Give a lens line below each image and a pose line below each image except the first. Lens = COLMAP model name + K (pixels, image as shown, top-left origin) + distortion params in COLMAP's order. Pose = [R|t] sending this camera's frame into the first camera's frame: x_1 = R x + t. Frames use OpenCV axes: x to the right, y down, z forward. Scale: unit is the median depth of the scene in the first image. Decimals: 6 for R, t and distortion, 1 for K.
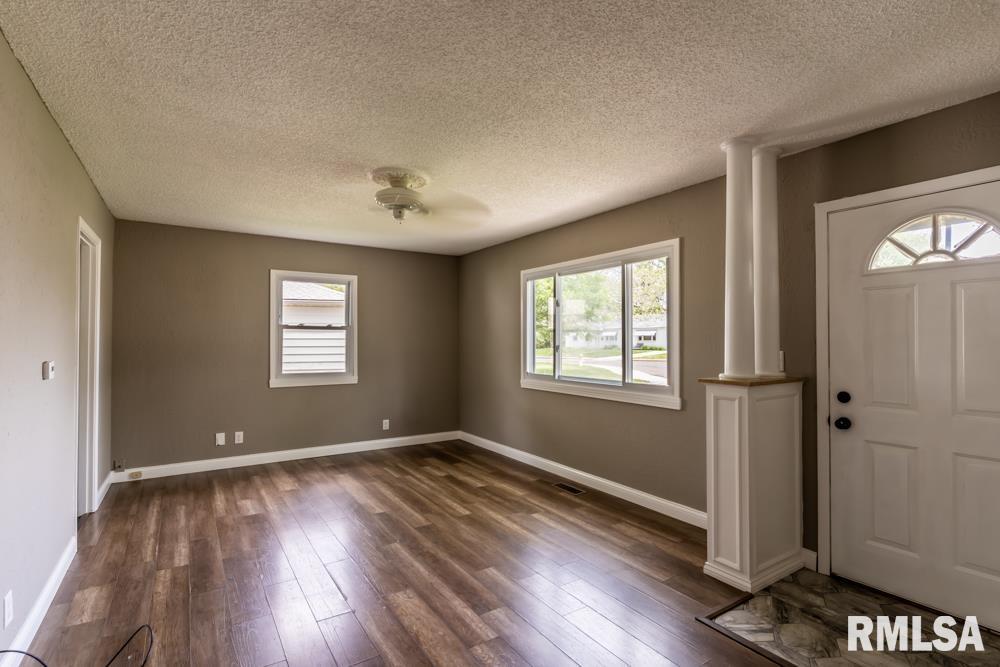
lens RADIAL K [[481.9, 0, 500.0], [0, 481.9, 333.5], [0, 0, 1]] dist [0.003057, 0.000433]
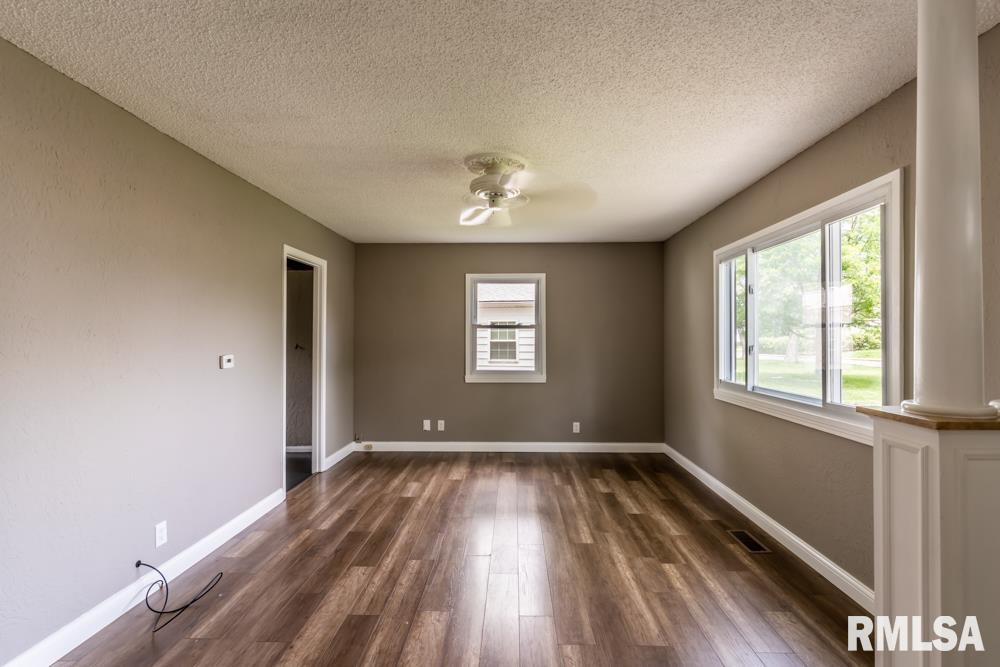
lens RADIAL K [[481.9, 0, 500.0], [0, 481.9, 333.5], [0, 0, 1]] dist [0.003057, 0.000433]
pose [[0.823609, -0.006574, -0.567120, 0.231212], [0.008750, 0.999961, 0.001115, 0.001562], [0.567091, -0.005880, 0.823634, 0.169527]]
